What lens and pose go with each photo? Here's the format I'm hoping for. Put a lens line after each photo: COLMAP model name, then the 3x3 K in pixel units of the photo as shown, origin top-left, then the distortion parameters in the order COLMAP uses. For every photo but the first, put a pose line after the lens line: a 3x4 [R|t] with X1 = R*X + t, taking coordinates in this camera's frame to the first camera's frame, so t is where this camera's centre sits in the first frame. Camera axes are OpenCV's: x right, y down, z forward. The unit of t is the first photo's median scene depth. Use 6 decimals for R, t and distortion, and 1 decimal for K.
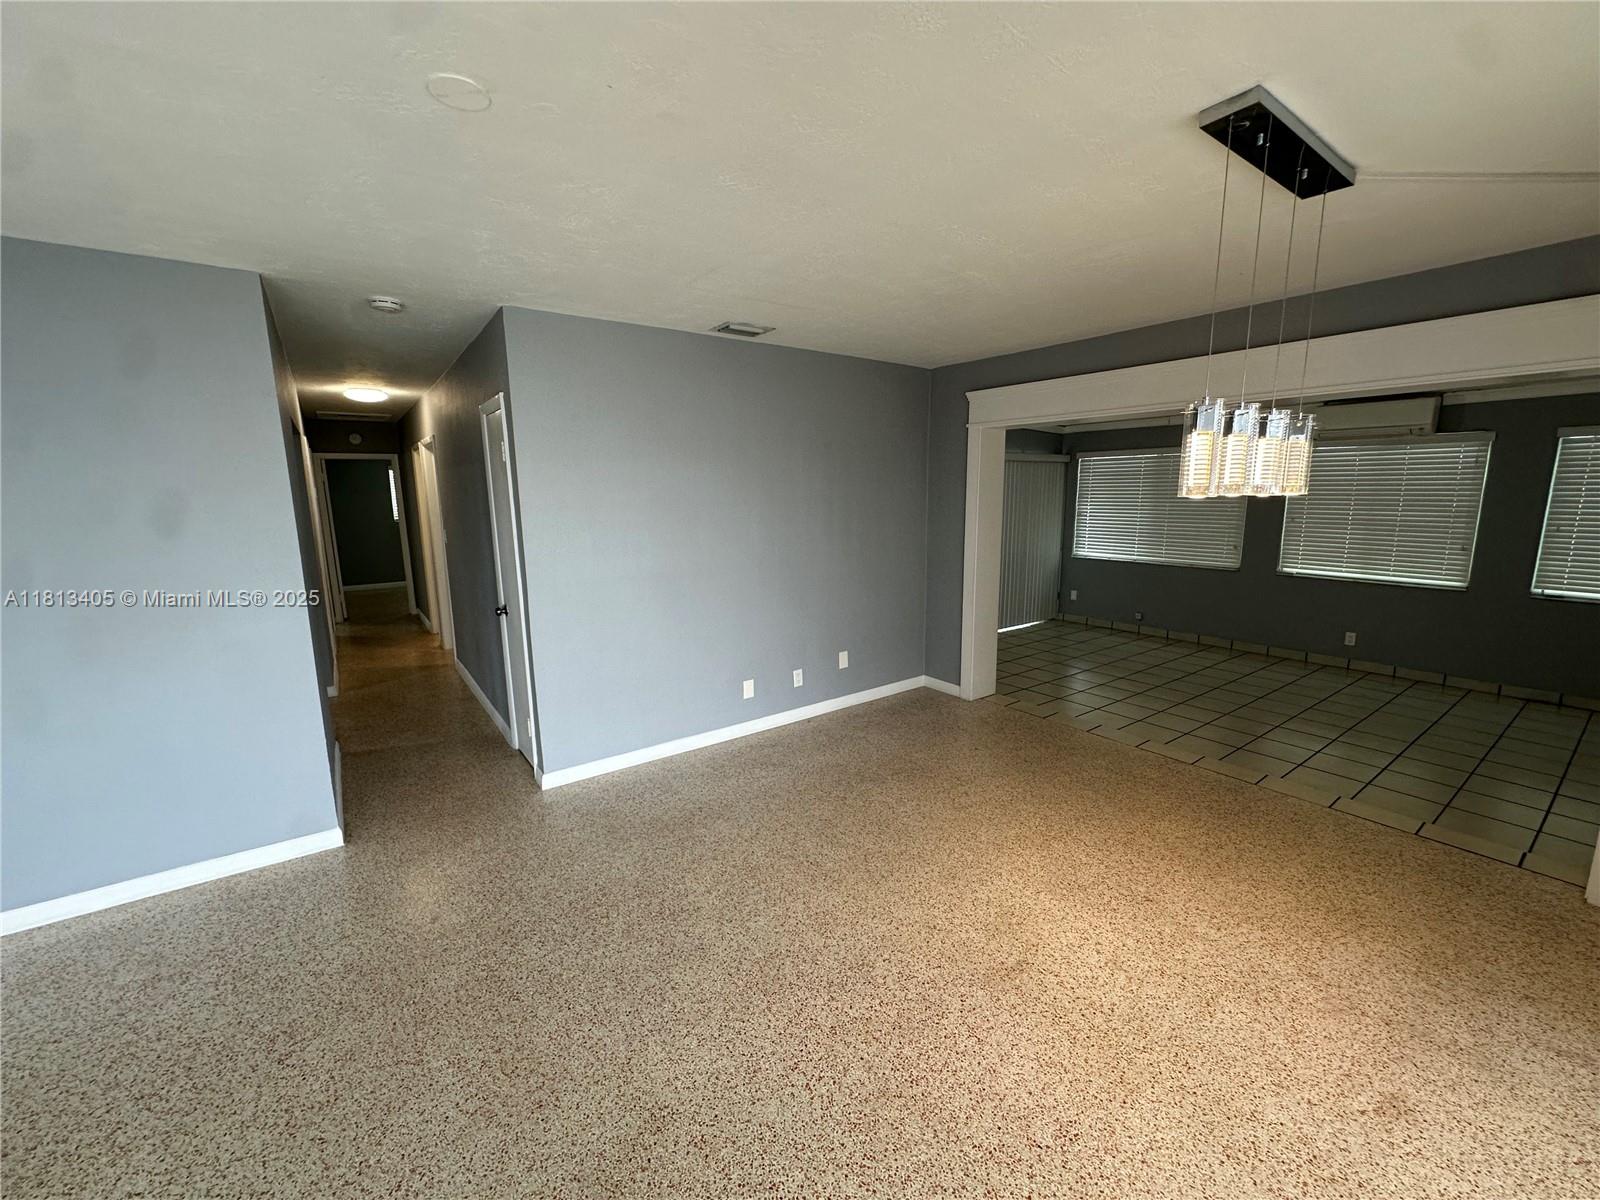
lens RADIAL K [[641.1, 0, 800.0], [0, 641.1, 600.0], [0, 0, 1]] dist [-0.003551, 0.000368]
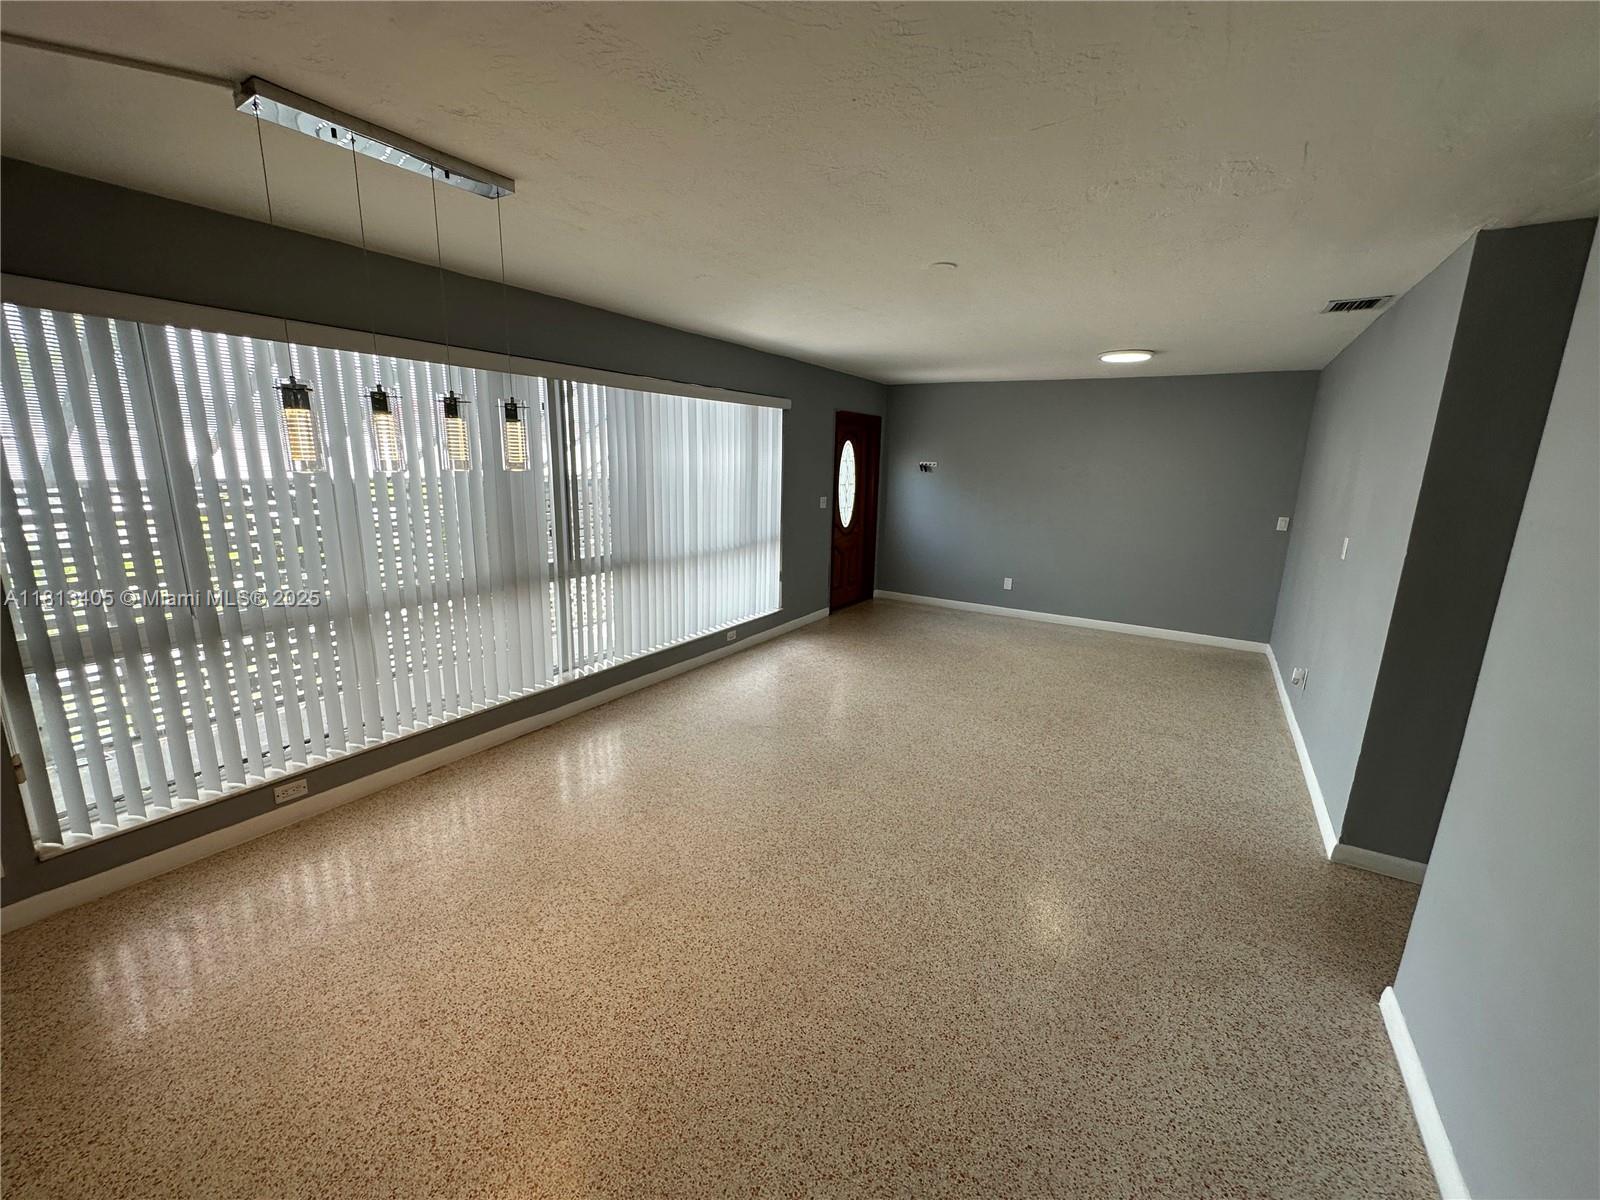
lens RADIAL K [[641.1, 0, 800.0], [0, 641.1, 600.0], [0, 0, 1]] dist [-0.003551, 0.000368]
pose [[-0.925584, 0.070974, -0.371830, 0.196237], [-0.078206, 0.925222, 0.371280, -0.154046], [0.370377, 0.372730, -0.850819, 0.832987]]
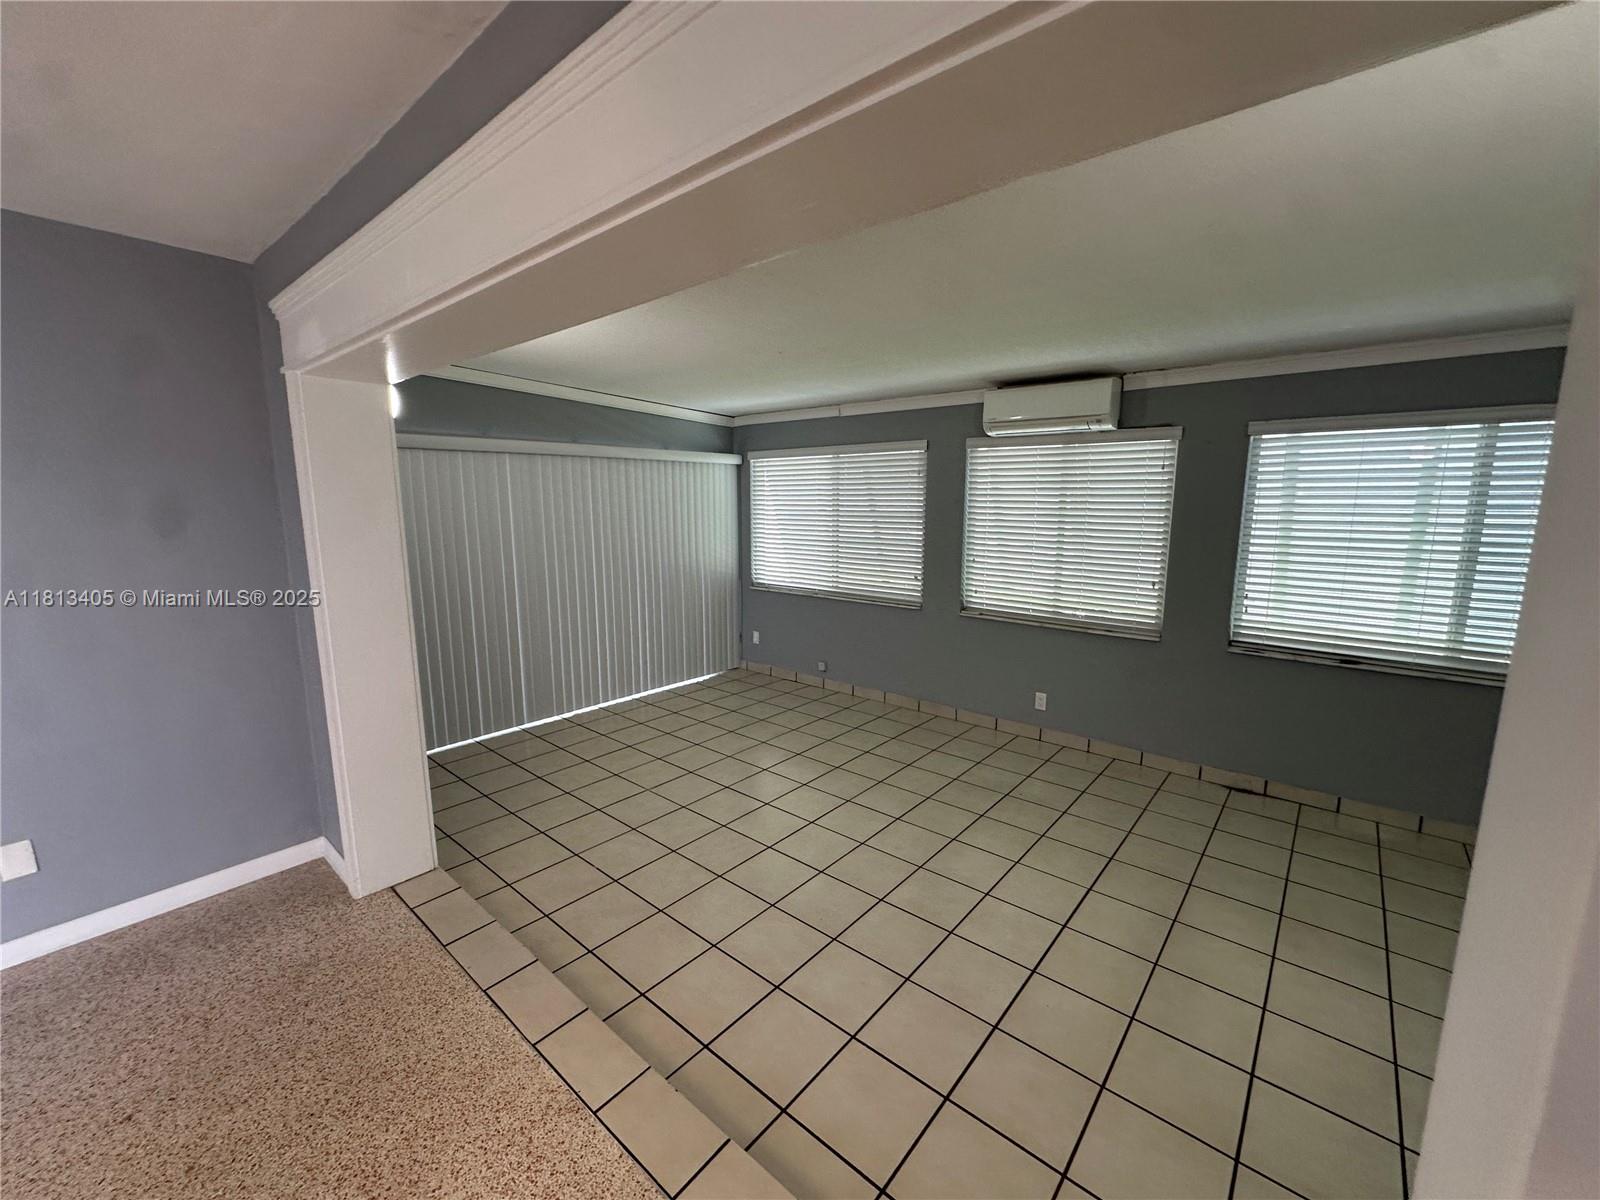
lens RADIAL K [[641.1, 0, 800.0], [0, 641.1, 600.0], [0, 0, 1]] dist [-0.003551, 0.000368]
pose [[0.971504, -0.026465, 0.235542, 0.495335], [0.029588, 0.999515, -0.009734, -0.071579], [-0.235170, 0.016426, 0.971815, 0.399671]]
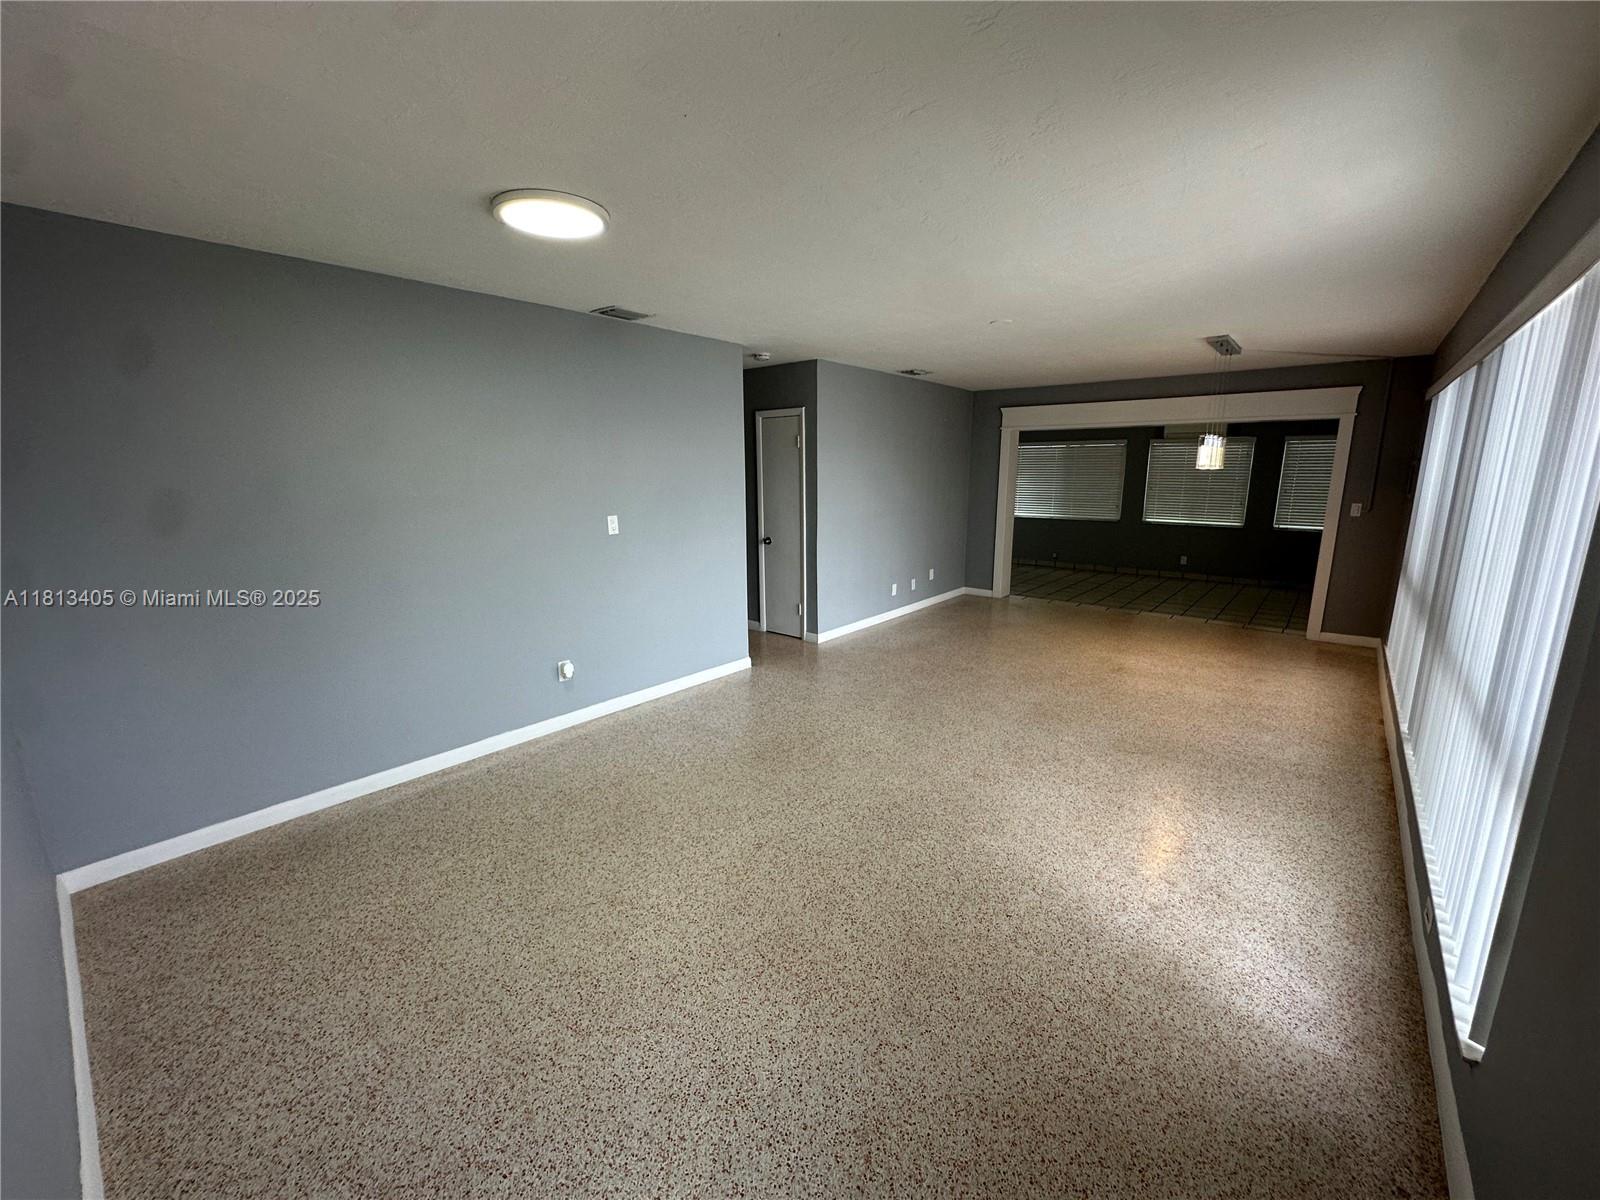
lens RADIAL K [[641.1, 0, 800.0], [0, 641.1, 600.0], [0, 0, 1]] dist [-0.003551, 0.000368]
pose [[0.969955, -0.040261, 0.239931, -0.610328], [0.032802, 0.998849, 0.035001, 0.087438], [-0.241064, -0.026079, 0.970159, -0.450267]]
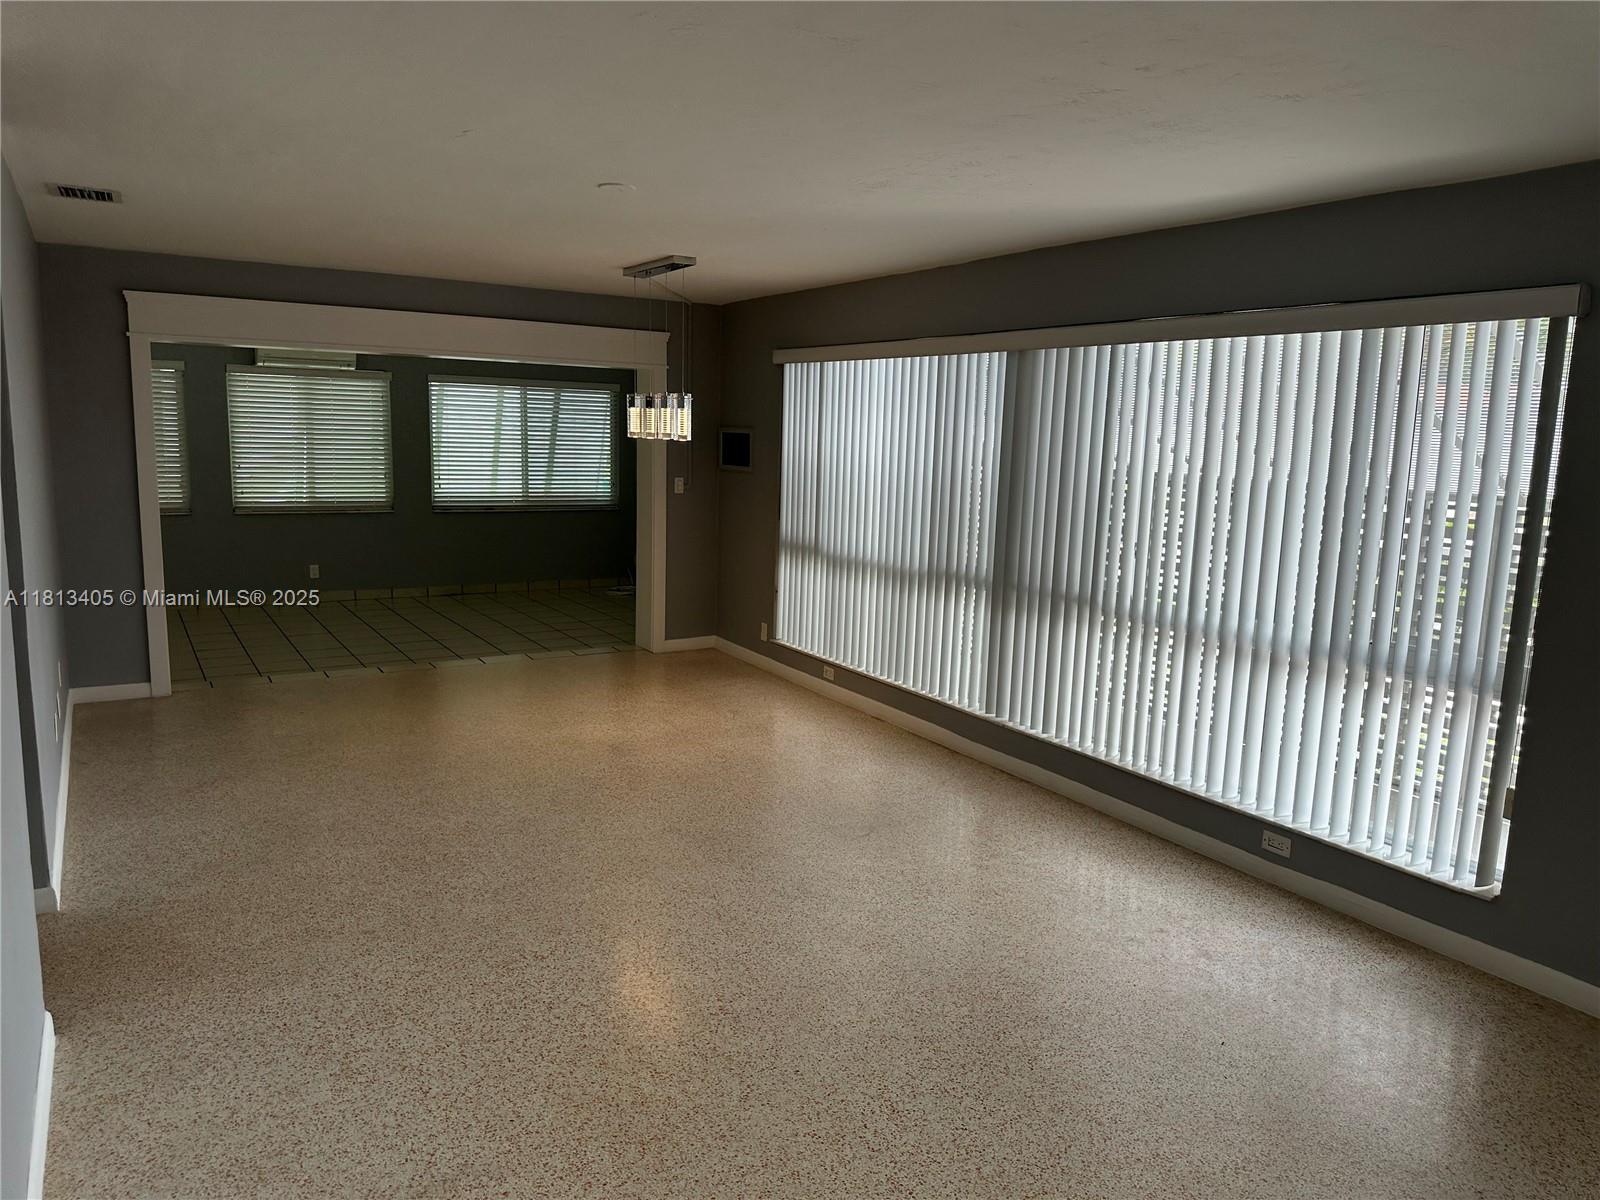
lens RADIAL K [[1139.2, 0, 800.0], [0, 1139.2, 600.0], [0, 0, 1]] dist [0.011099, -0.002285]
pose [[0.080430, -0.144136, 0.986284, -0.986364], [0.141601, 0.981106, 0.131832, -0.026308], [-0.986651, 0.129055, 0.099320, 0.112908]]
